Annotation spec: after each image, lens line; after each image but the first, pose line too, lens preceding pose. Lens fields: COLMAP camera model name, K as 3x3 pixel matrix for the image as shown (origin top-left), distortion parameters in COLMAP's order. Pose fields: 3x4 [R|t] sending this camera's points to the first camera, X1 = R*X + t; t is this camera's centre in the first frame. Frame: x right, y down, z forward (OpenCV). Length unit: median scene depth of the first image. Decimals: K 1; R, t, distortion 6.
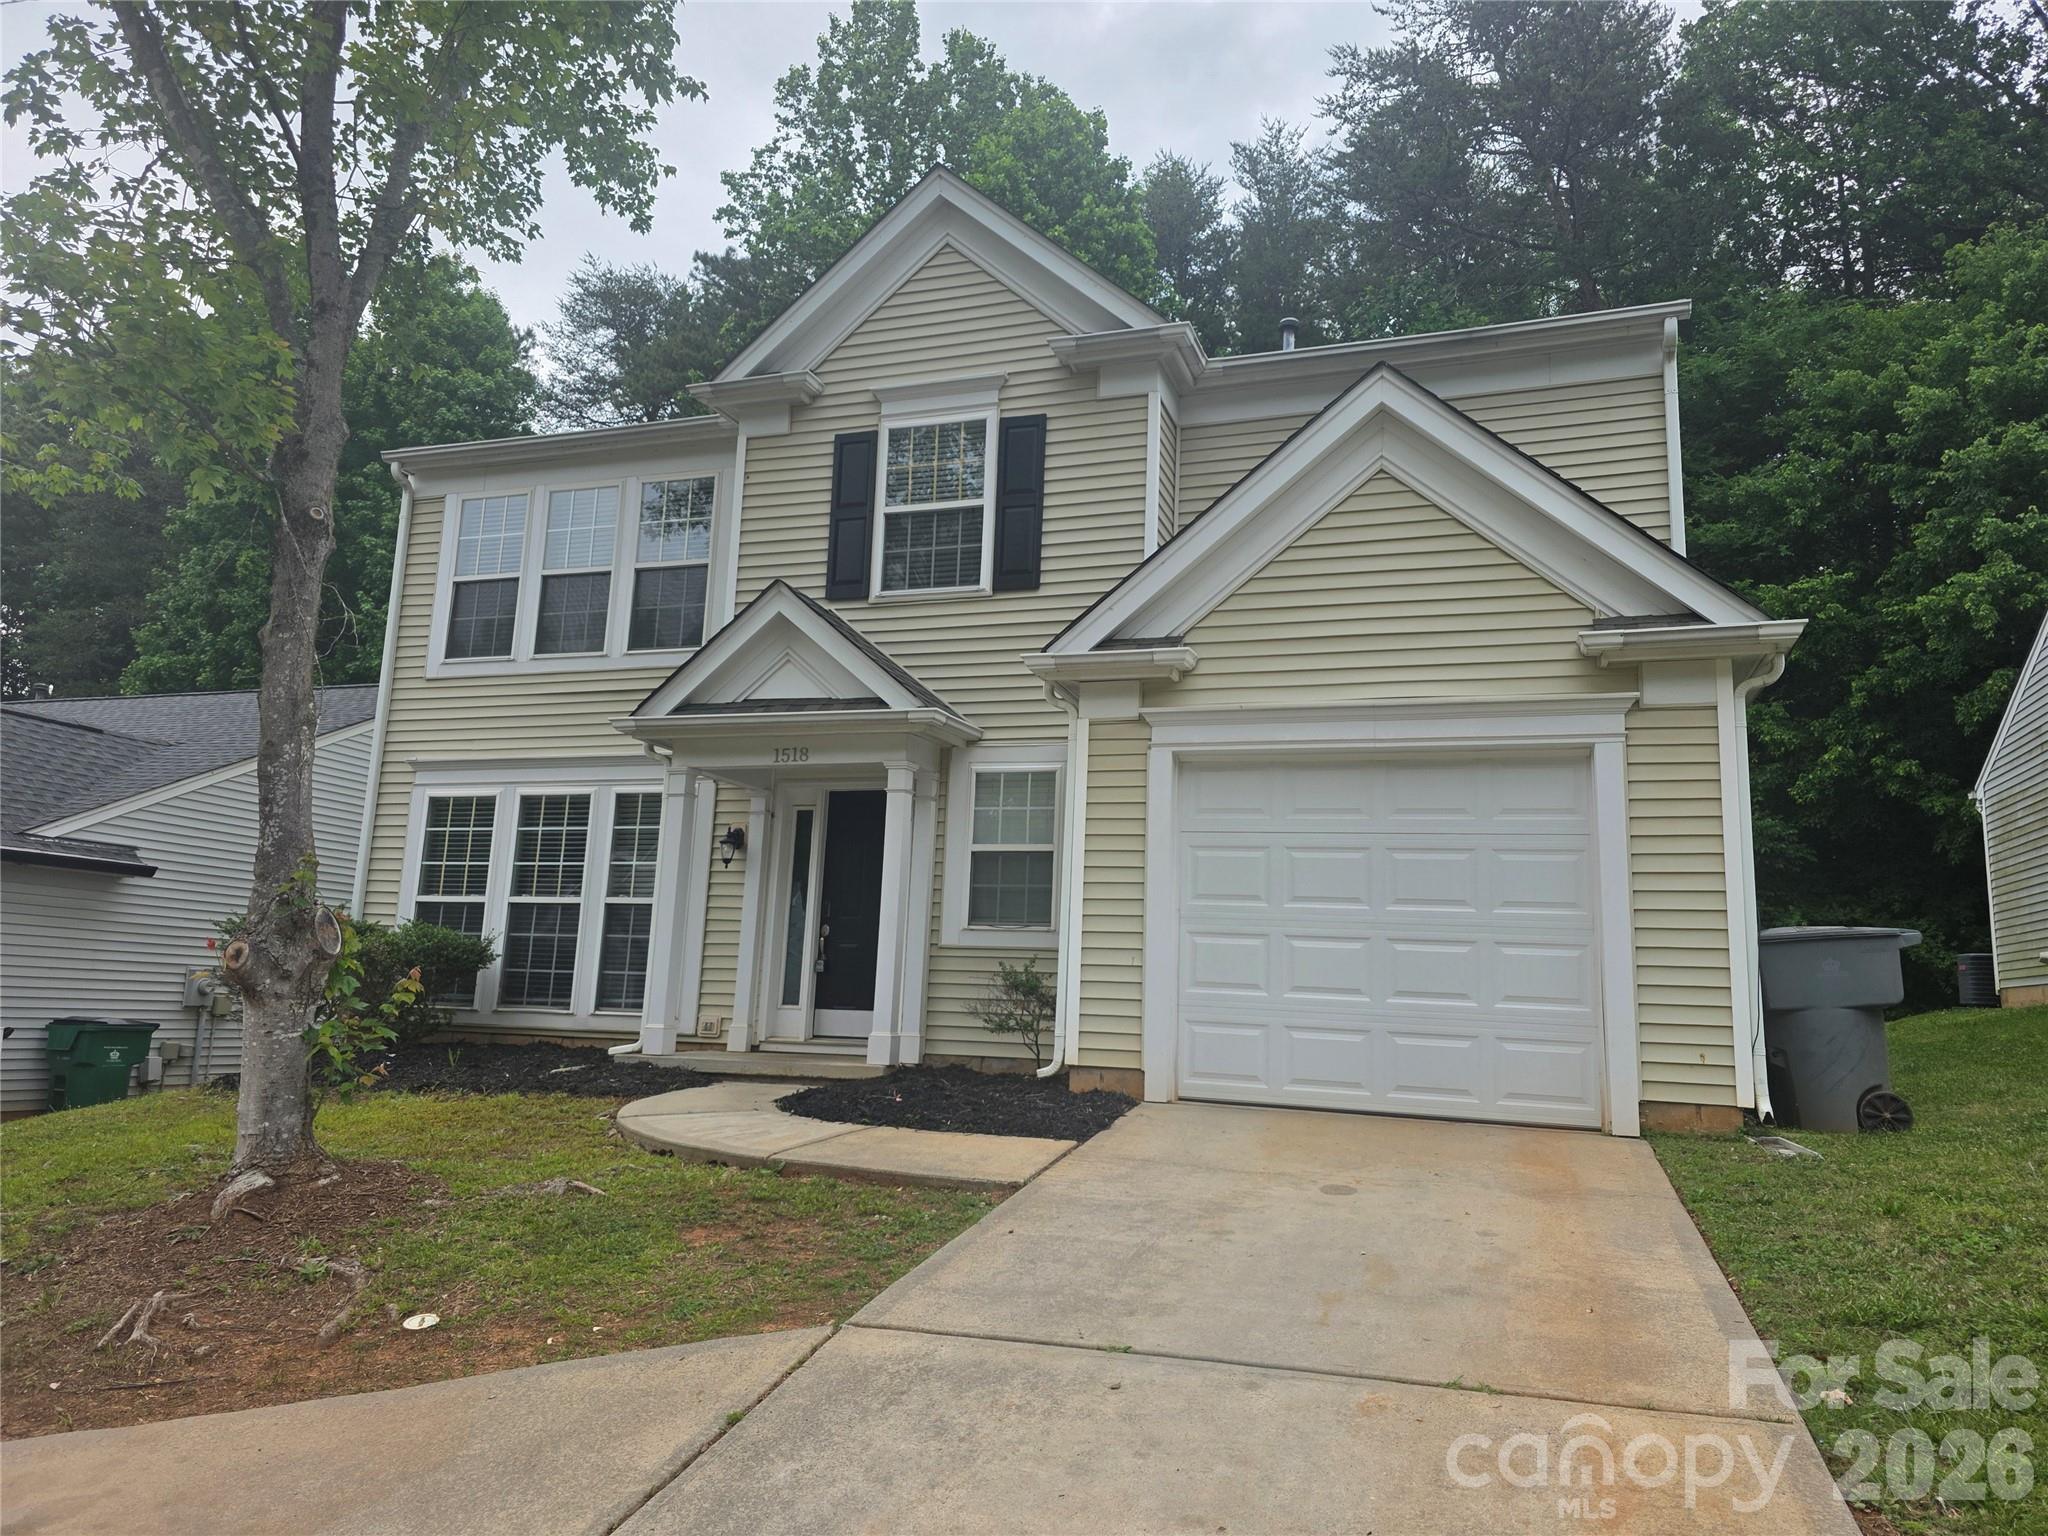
lens RADIAL K [[1379.5, 0, 1026.2], [0, 1379.5, 766.8], [0, 0, 1]] dist [0.037412, -0.024762]
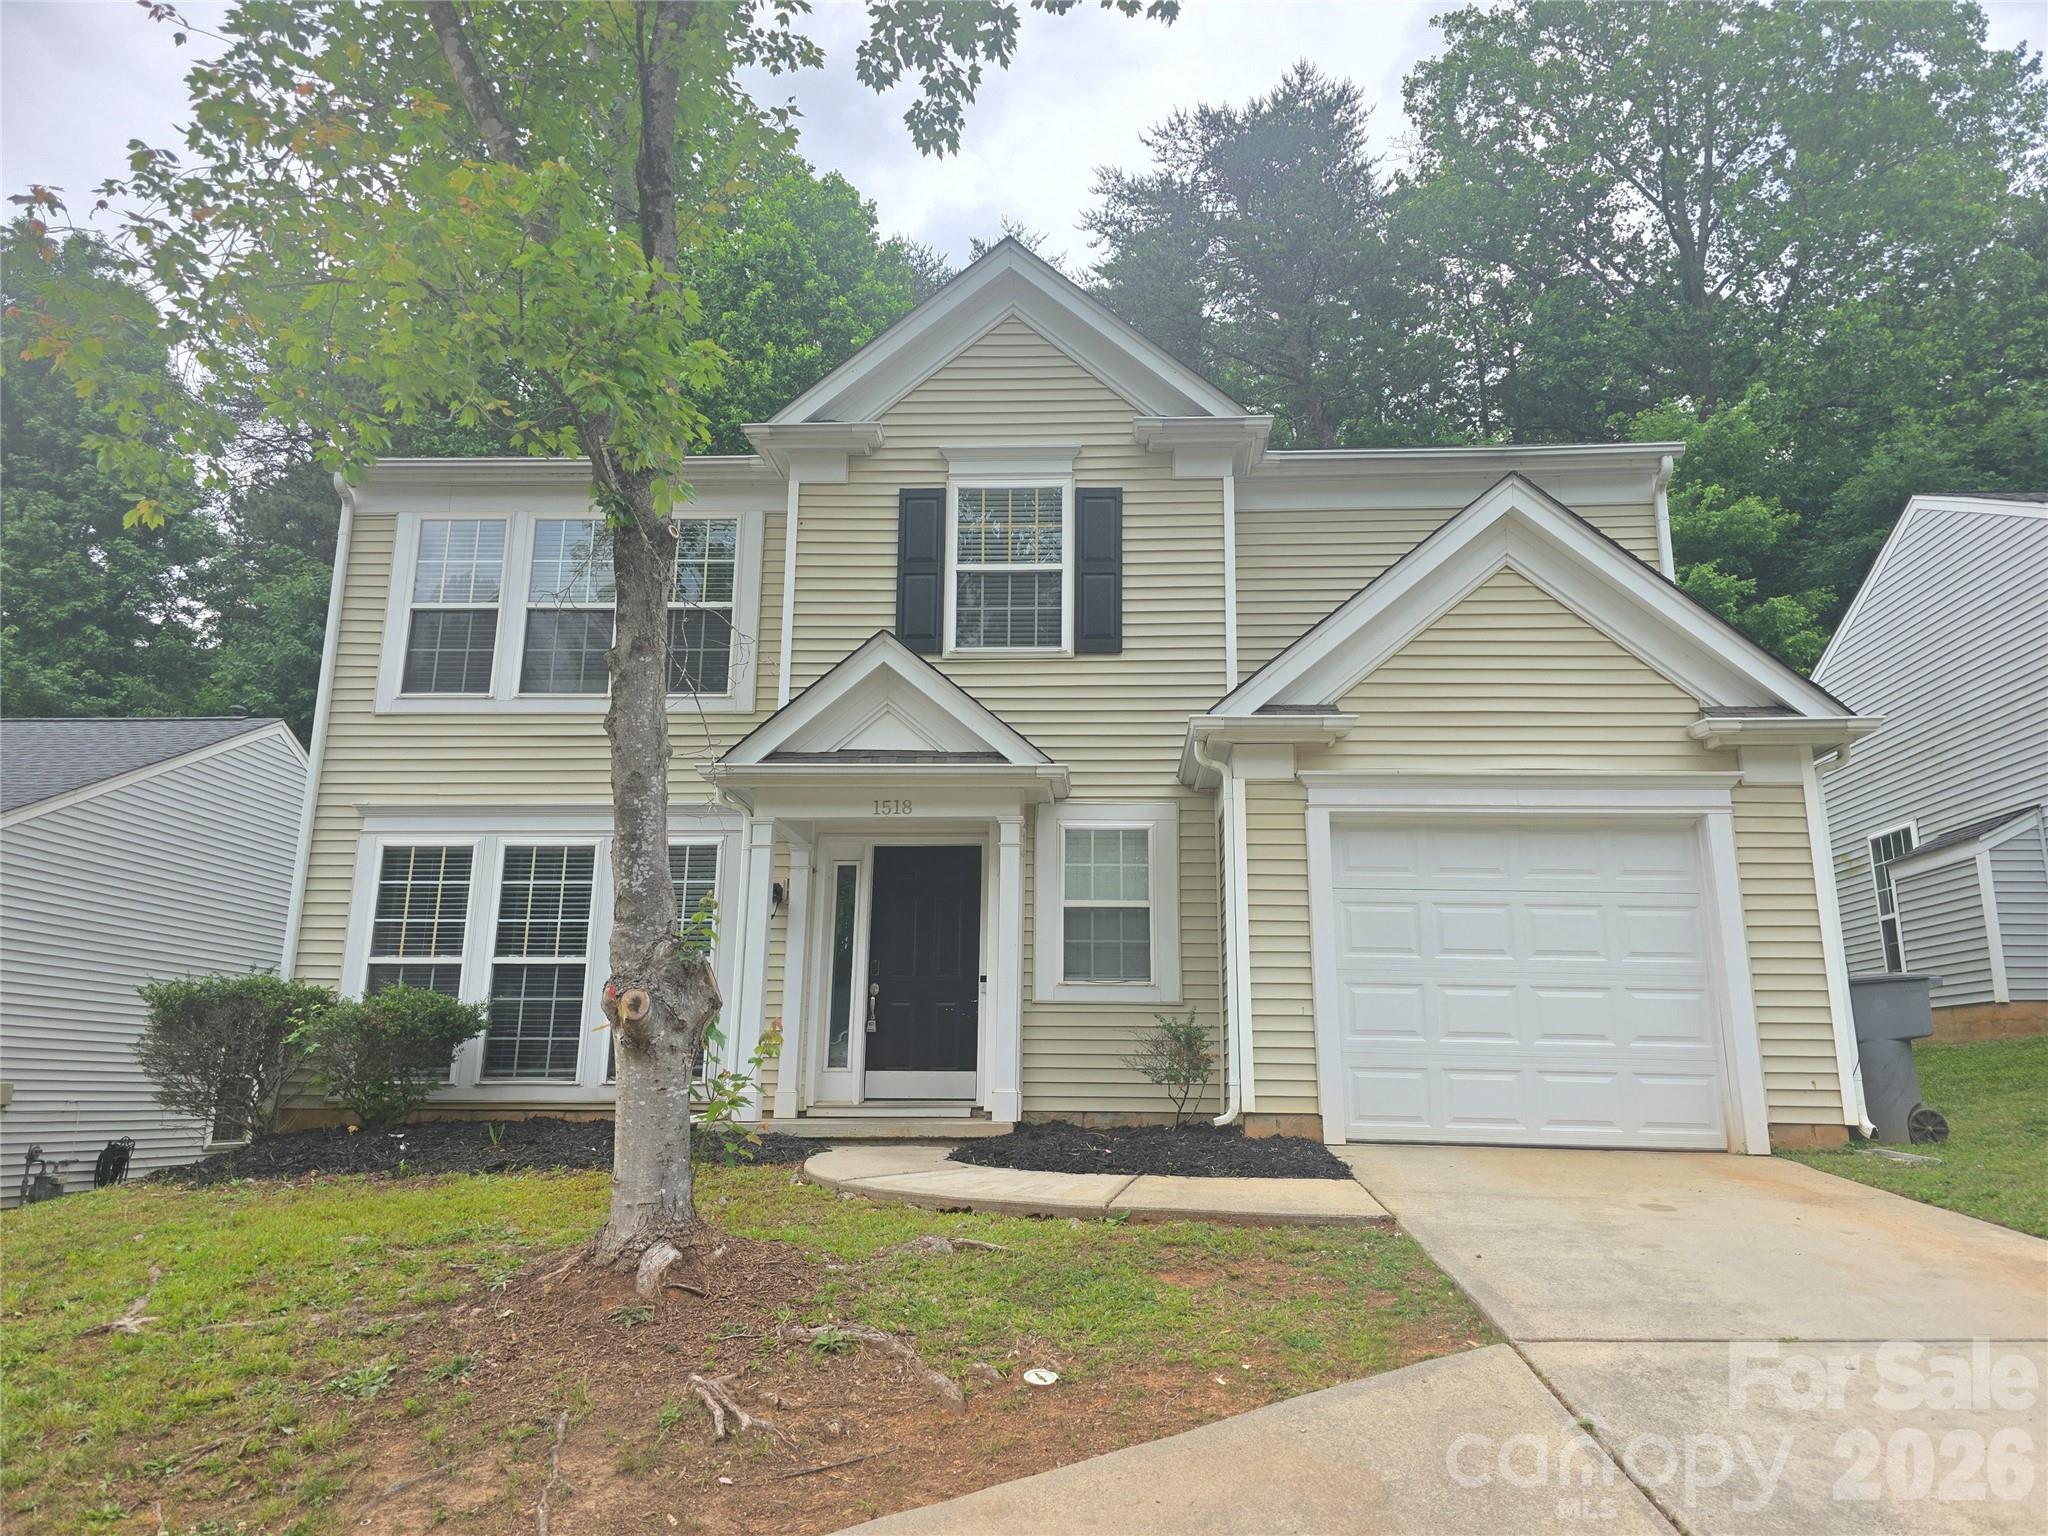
lens RADIAL K [[1379.5, 0, 1034.0], [0, 1379.5, 765.0], [0, 0, 1]] dist [0.037412, -0.024762]
pose [[0.960938, 0.035294, 0.274504, -0.338717], [-0.020542, 0.998195, -0.056431, 0.014400], [-0.276001, 0.048588, 0.959929, 0.028716]]
